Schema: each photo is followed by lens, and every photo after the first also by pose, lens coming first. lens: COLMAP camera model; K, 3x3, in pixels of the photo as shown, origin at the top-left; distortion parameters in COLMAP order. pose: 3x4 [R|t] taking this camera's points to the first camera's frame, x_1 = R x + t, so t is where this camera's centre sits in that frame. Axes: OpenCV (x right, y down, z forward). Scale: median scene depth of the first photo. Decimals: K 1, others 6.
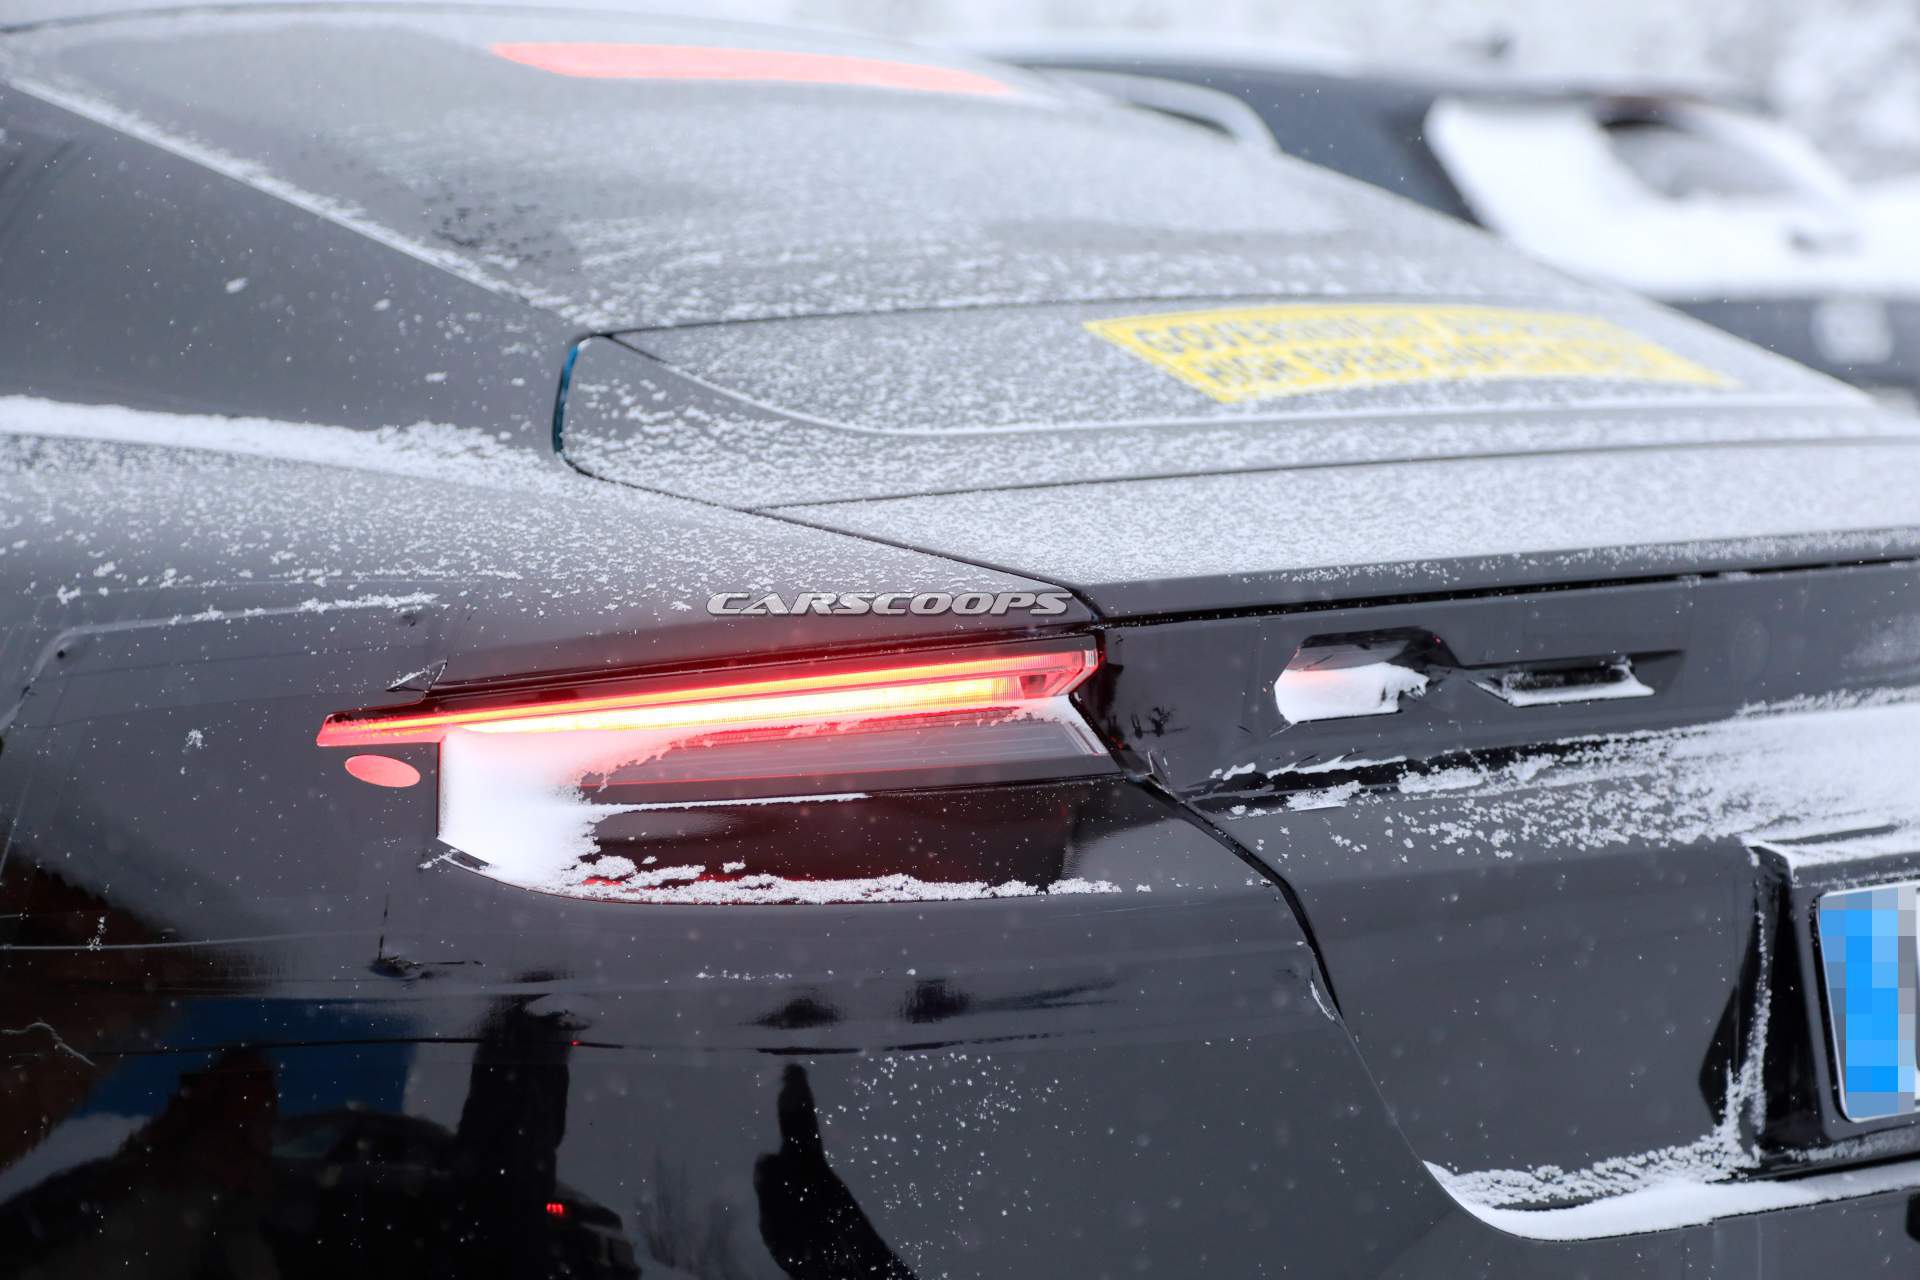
lens RADIAL K [[4405.4, 0, 960.0], [0, 4405.4, 640.0], [0, 0, 1]] dist [0.140129, 0.100903]
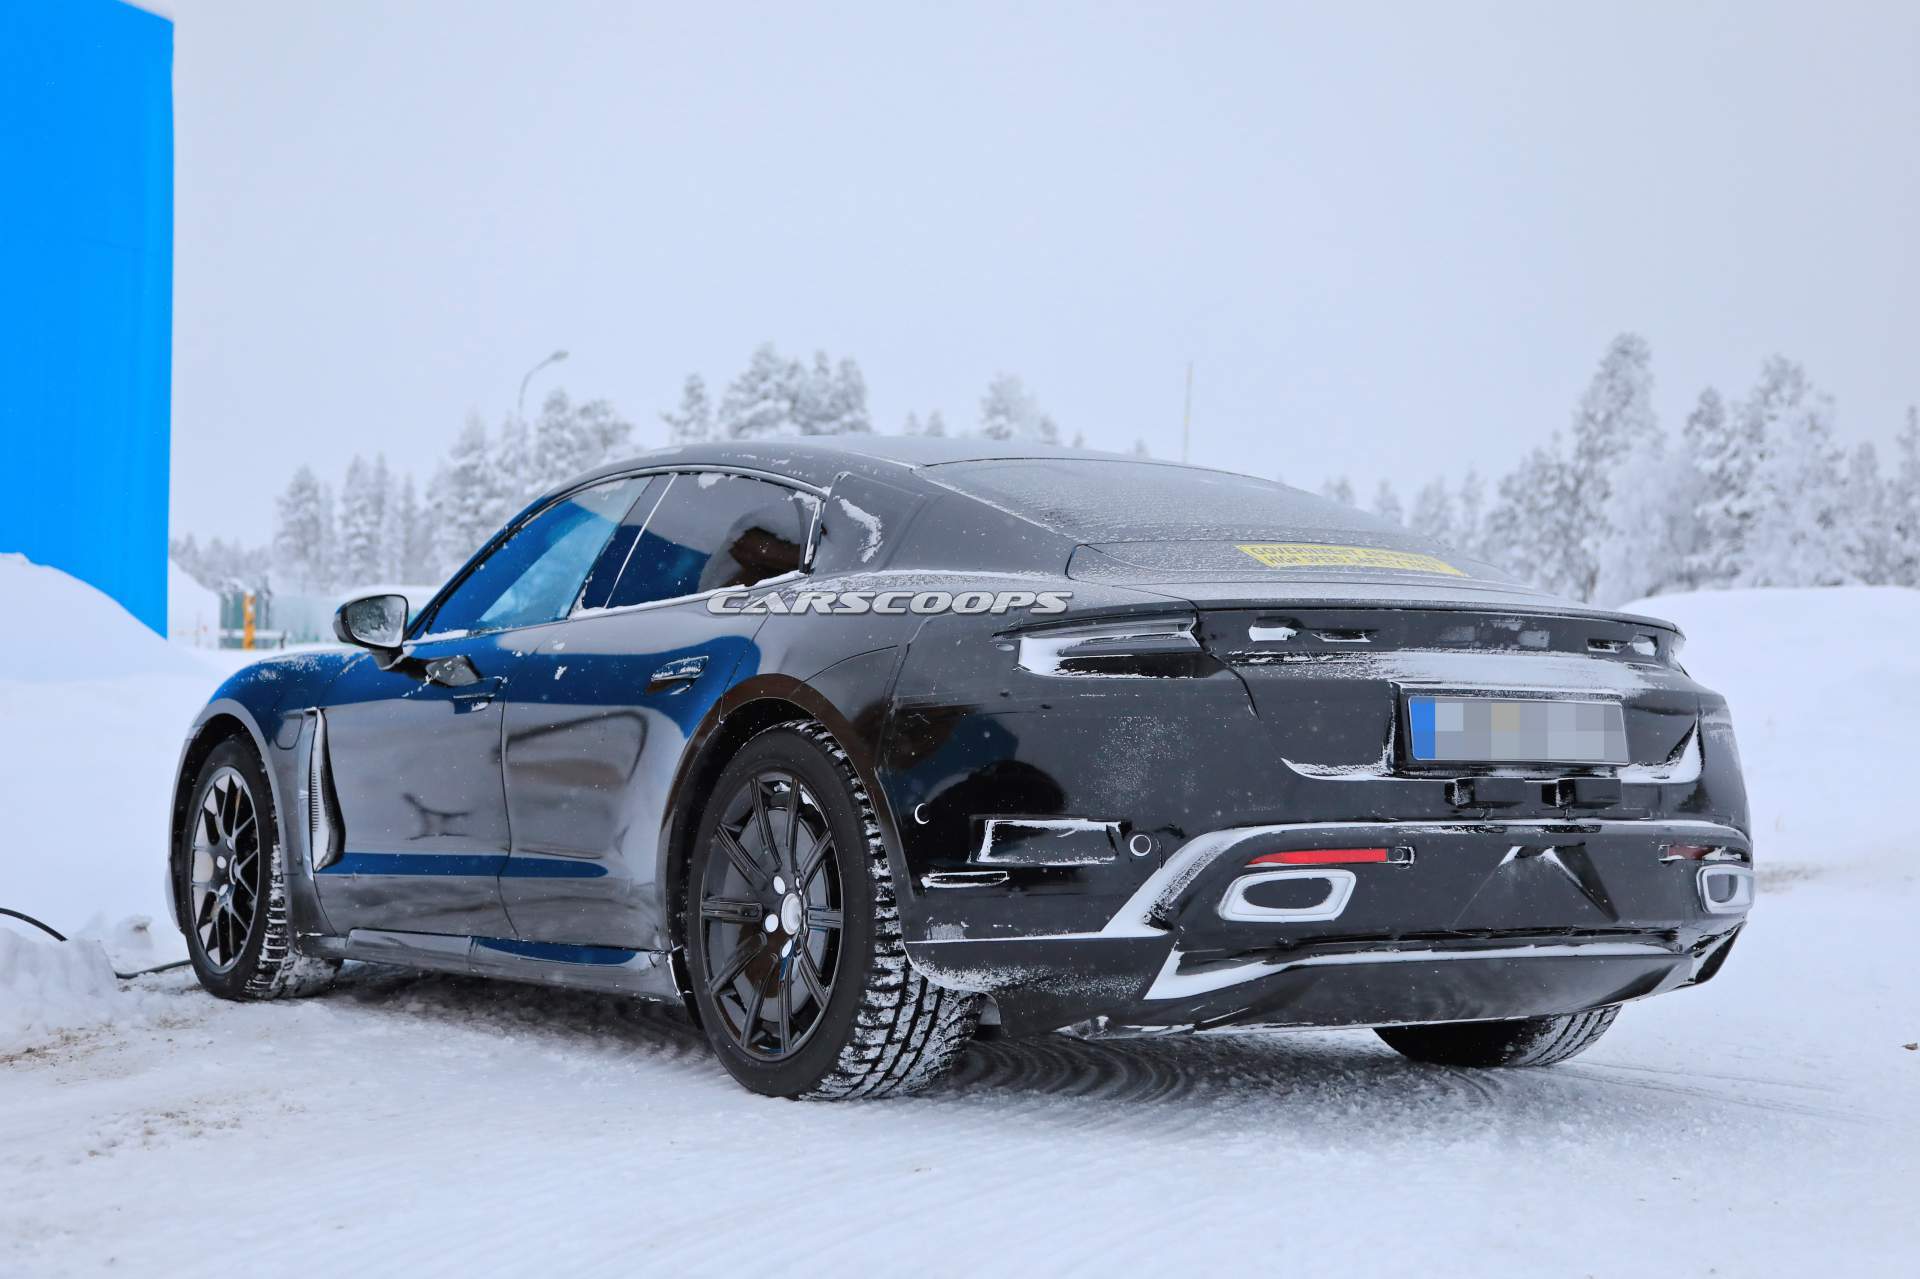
lens RADIAL K [[3135.6, 0, 960.0], [0, 3135.6, 639.5], [0, 0, 1]] dist [0.015322, 0.002684]
pose [[0.978436, 0.011302, -0.206242, 0.358347], [-0.031880, 0.994800, -0.096725, 0.265525], [0.204076, 0.101214, 0.973709, -1.506530]]
